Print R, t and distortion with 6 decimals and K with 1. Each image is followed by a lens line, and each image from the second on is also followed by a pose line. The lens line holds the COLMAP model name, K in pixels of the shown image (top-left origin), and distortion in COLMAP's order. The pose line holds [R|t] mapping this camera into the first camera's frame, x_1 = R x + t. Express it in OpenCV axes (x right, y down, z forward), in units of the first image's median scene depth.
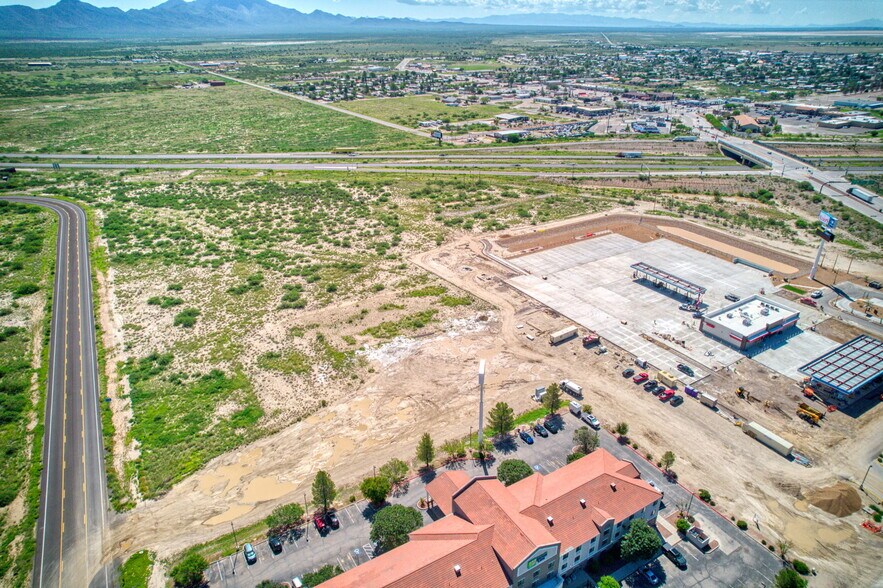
lens RADIAL K [[566.0, 0, 444.1], [0, 566.0, 292.8], [0, 0, 1]] dist [-0.074626, 0.064773]
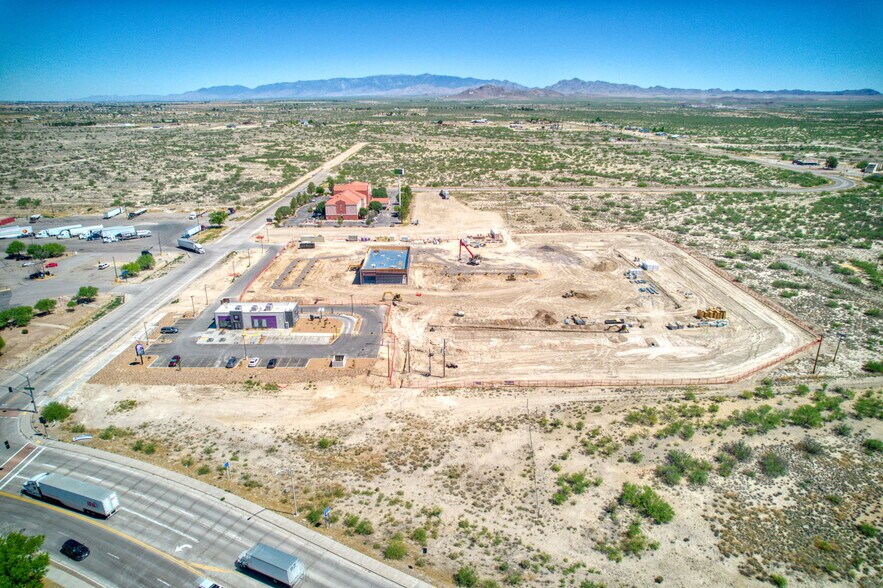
lens RADIAL K [[566.0, 0, 443.7], [0, 566.0, 293.0], [0, 0, 1]] dist [-0.074626, 0.064773]
pose [[-0.503930, 0.291221, -0.813169, 1.052857], [-0.369286, 0.778422, 0.507628, -0.378710], [0.780821, 0.556101, -0.284727, 1.071483]]
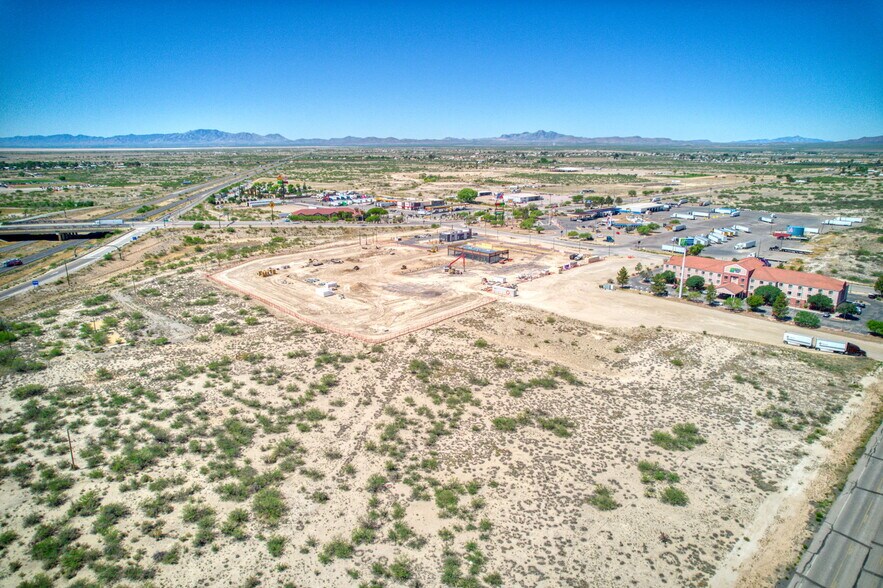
lens RADIAL K [[566.0, 0, 442.5], [0, 566.0, 295.1], [0, 0, 1]] dist [-0.074626, 0.064773]
pose [[-0.215689, -0.249997, 0.943917, -0.741756], [0.422172, 0.847778, 0.321003, -0.306088], [-0.880482, 0.467732, -0.077315, 0.952145]]
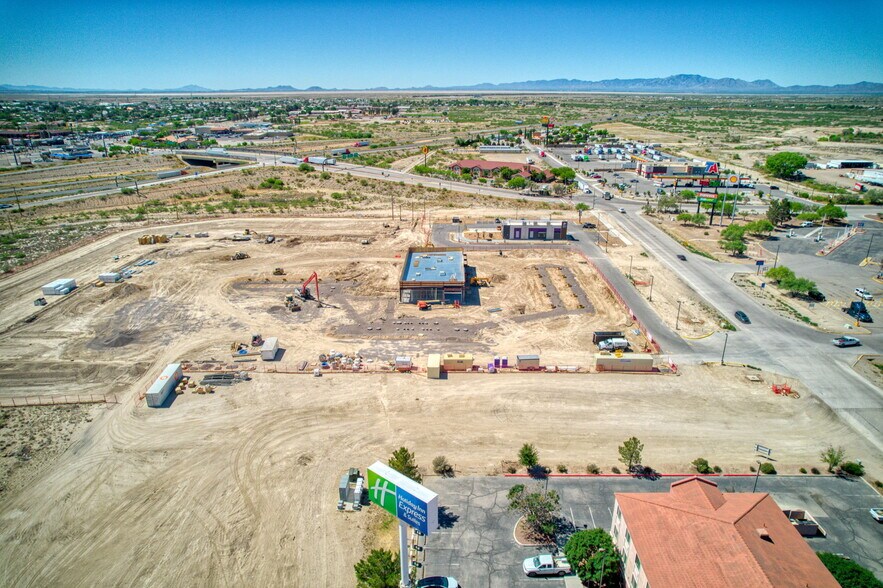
lens RADIAL K [[566.0, 0, 442.4], [0, 566.0, 294.2], [0, 0, 1]] dist [-0.074626, 0.064773]
pose [[0.535060, -0.285959, 0.794945, -0.067582], [0.361217, 0.928059, 0.090716, 0.007930], [-0.763697, 0.238609, 0.599861, 0.387568]]
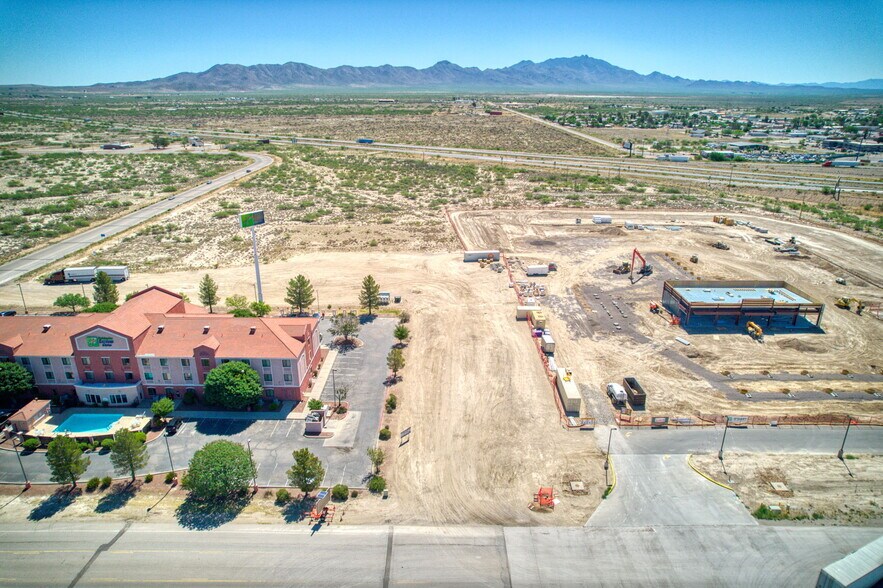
lens RADIAL K [[566.0, 0, 444.2], [0, 566.0, 293.8], [0, 0, 1]] dist [-0.074626, 0.064773]
pose [[0.854633, 0.187773, -0.484091, 0.427151], [-0.232135, 0.972132, -0.032742, 0.111193], [0.464452, 0.140356, 0.874405, 0.162568]]
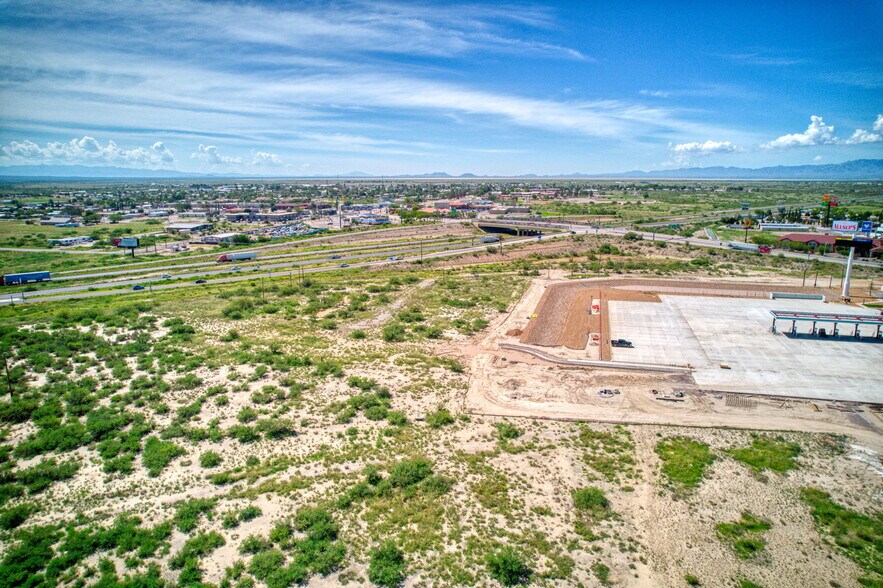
lens RADIAL K [[566.0, 0, 443.0], [0, 566.0, 289.0], [0, 0, 1]] dist [-0.074626, 0.064773]
pose [[0.727537, -0.131698, 0.673310, -0.342598], [0.294060, 0.946544, -0.132600, -0.096752], [-0.619854, 0.294465, 0.727373, 0.685705]]
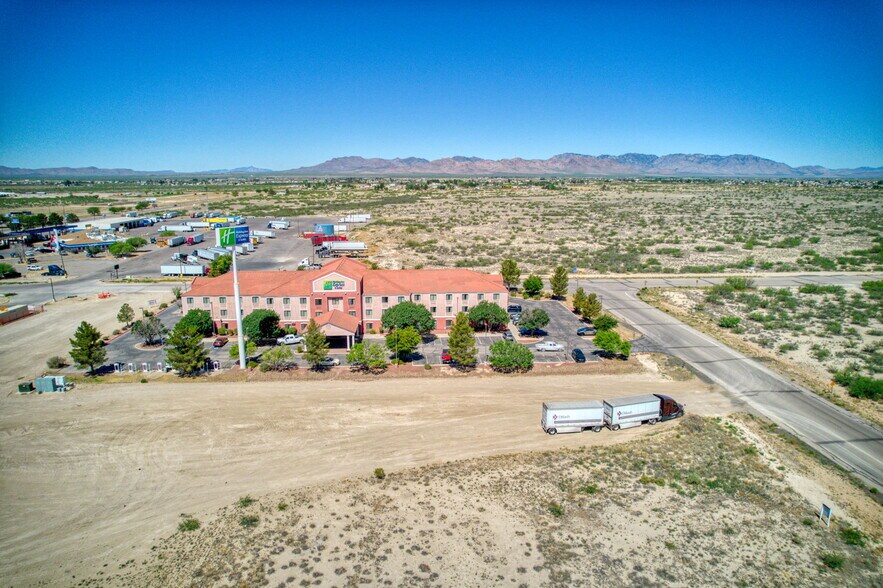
lens RADIAL K [[566.0, 0, 444.3], [0, 566.0, 293.7], [0, 0, 1]] dist [-0.074626, 0.064773]
pose [[-0.888631, -0.090208, 0.449664, -0.261818], [0.201664, 0.803735, 0.559770, -0.078777], [-0.411906, 0.588110, -0.696032, 0.727596]]
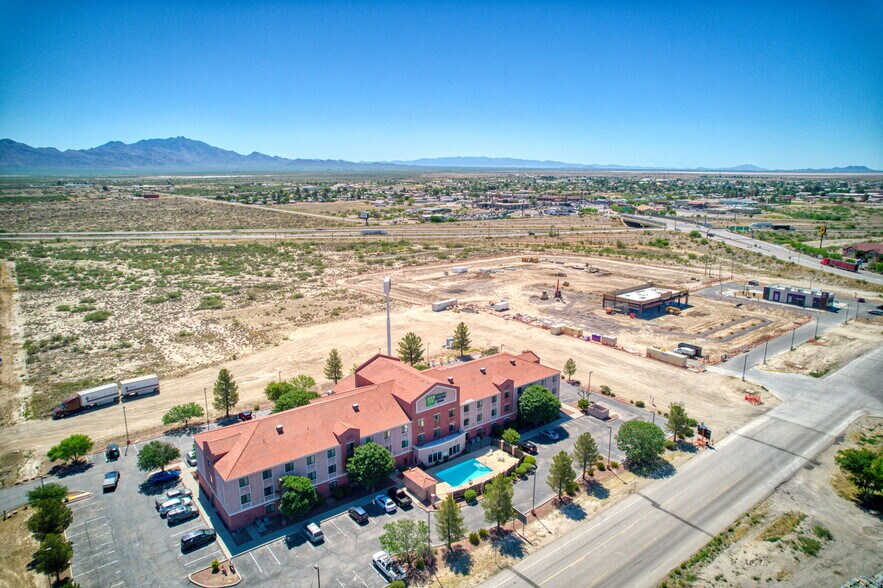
lens RADIAL K [[566.0, 0, 443.4], [0, 566.0, 288.9], [0, 0, 1]] dist [-0.074626, 0.064773]
pose [[0.993384, -0.020048, 0.113073, 0.026226], [0.045826, 0.972052, -0.230250, 0.198291], [-0.105297, 0.233908, 0.966540, -0.012807]]
